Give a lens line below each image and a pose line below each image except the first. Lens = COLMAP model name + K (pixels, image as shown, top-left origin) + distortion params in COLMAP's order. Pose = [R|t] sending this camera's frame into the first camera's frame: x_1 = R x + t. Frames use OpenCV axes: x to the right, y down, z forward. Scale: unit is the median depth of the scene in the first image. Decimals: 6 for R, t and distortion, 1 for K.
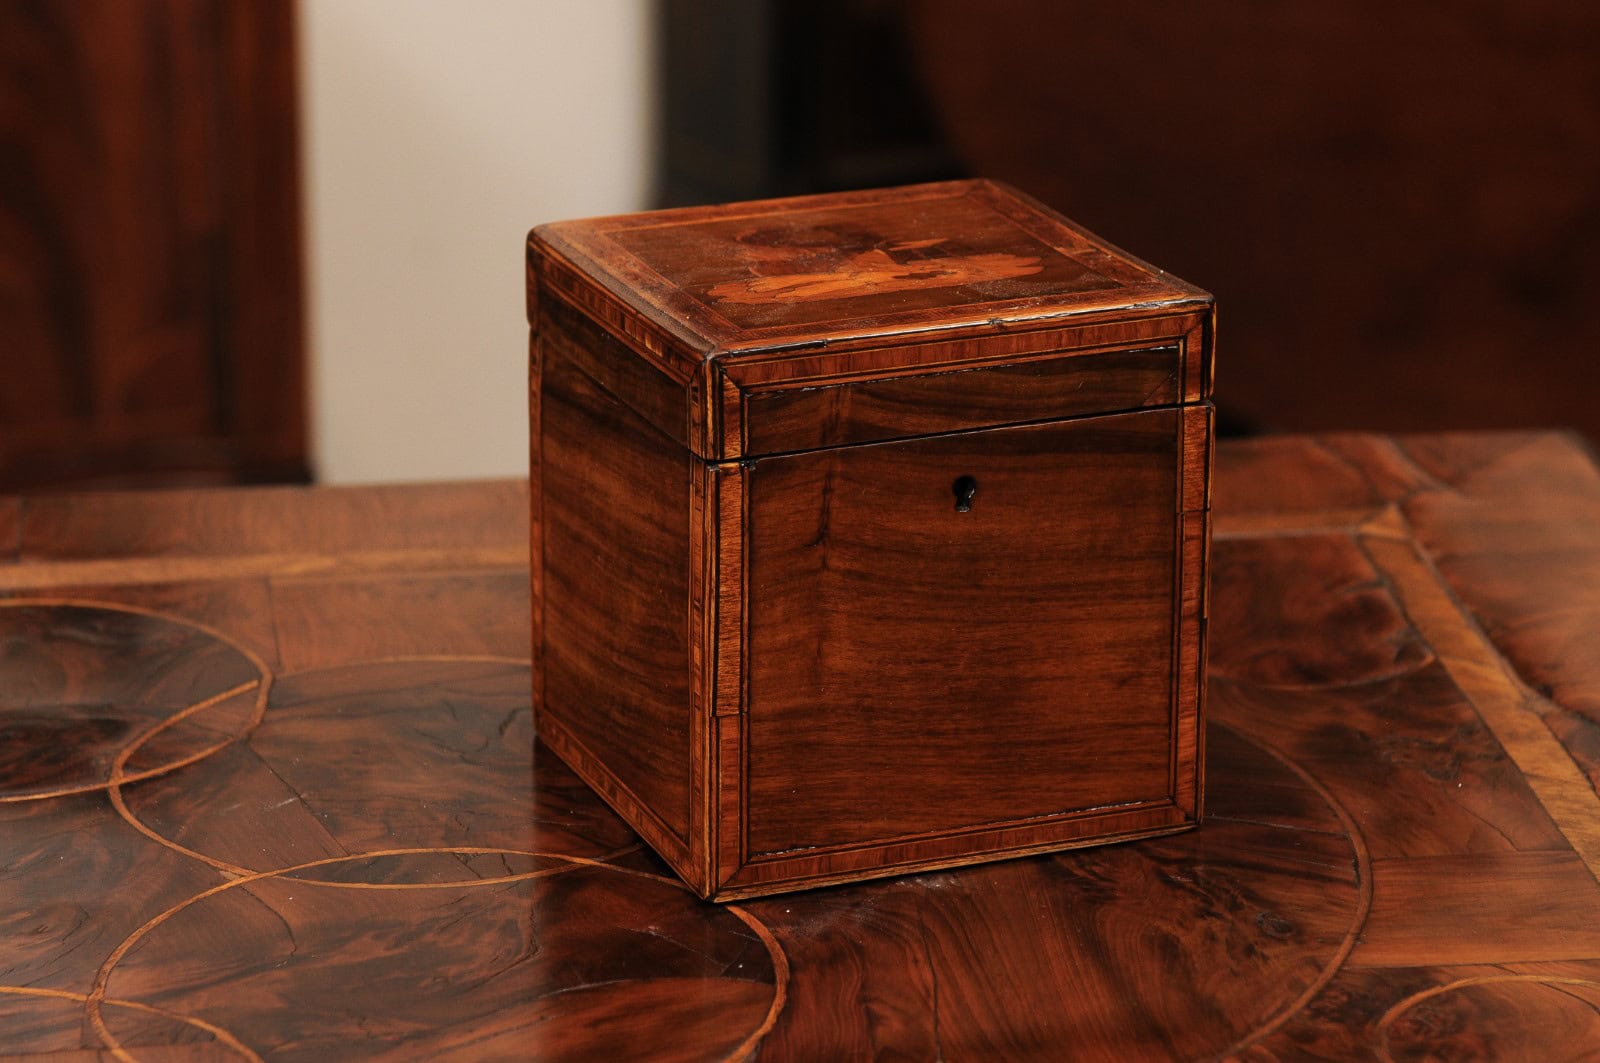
lens RADIAL K [[4610.5, 0, 800.0], [0, 4610.5, 531.5], [0, 0, 1]] dist [0.062534, 1.062466]
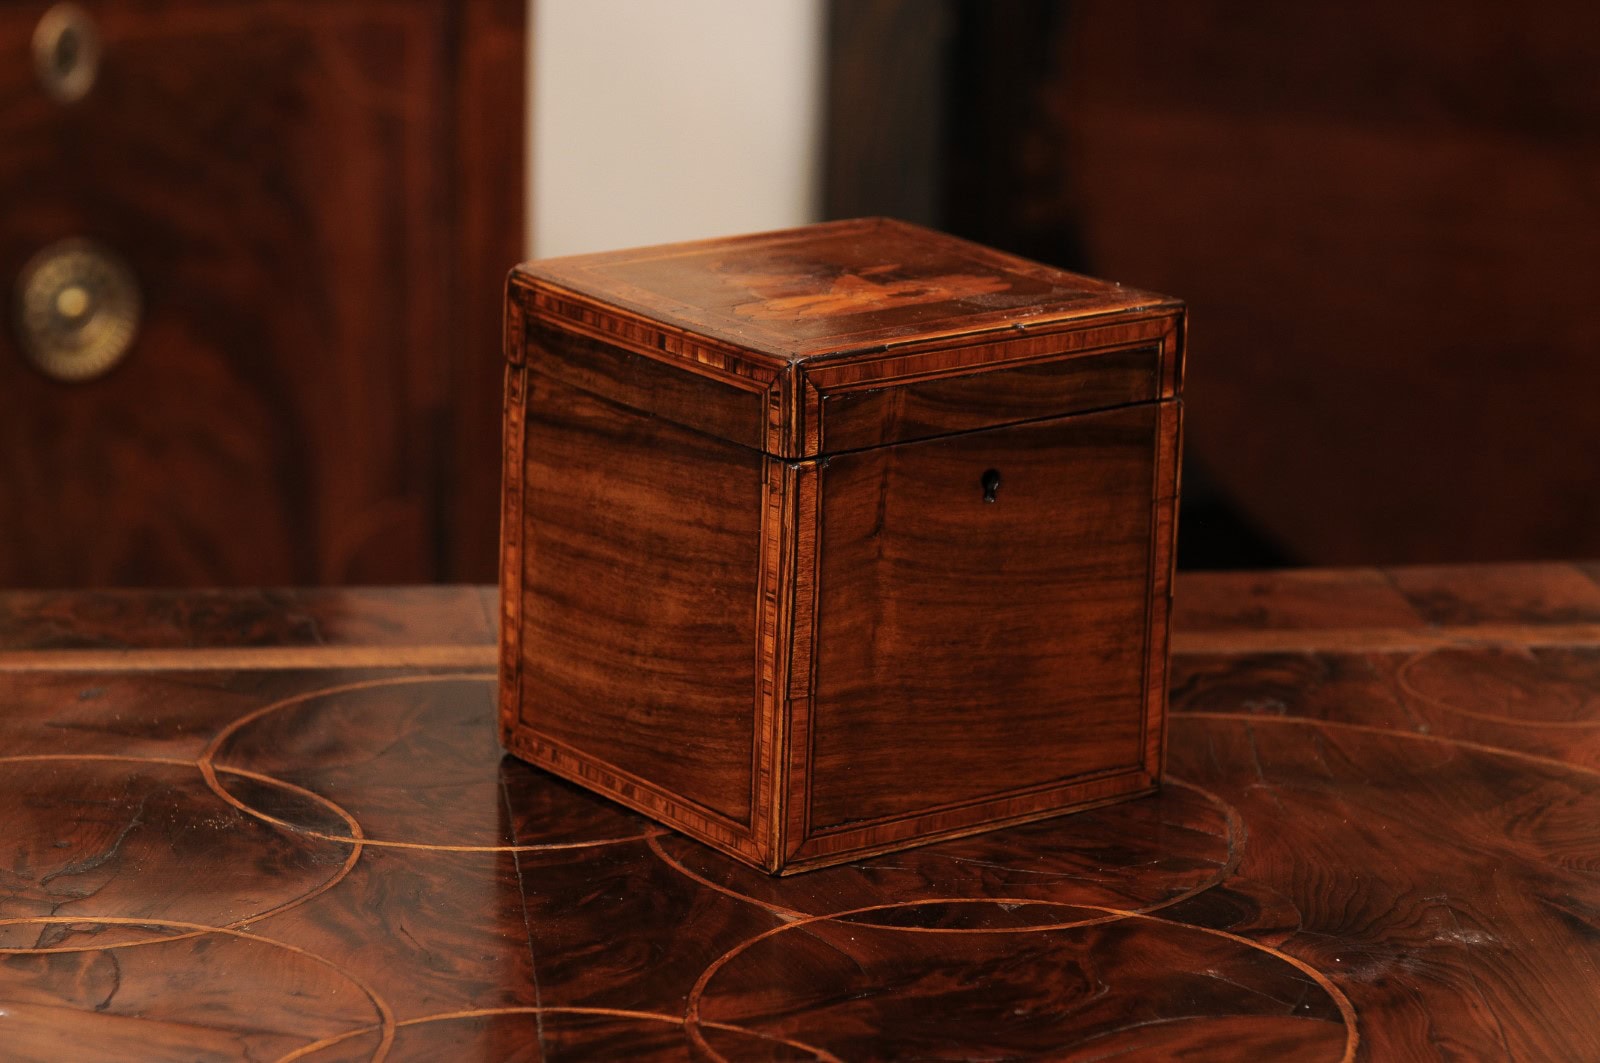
lens RADIAL K [[4610.5, 0, 800.0], [0, 4610.5, 531.5], [0, 0, 1]] dist [0.062534, 1.062466]
pose [[0.966107, -0.041902, 0.254719, -0.286198], [0.053238, 0.997867, -0.037773, 0.041382], [-0.252593, 0.050053, 0.966277, -0.043267]]
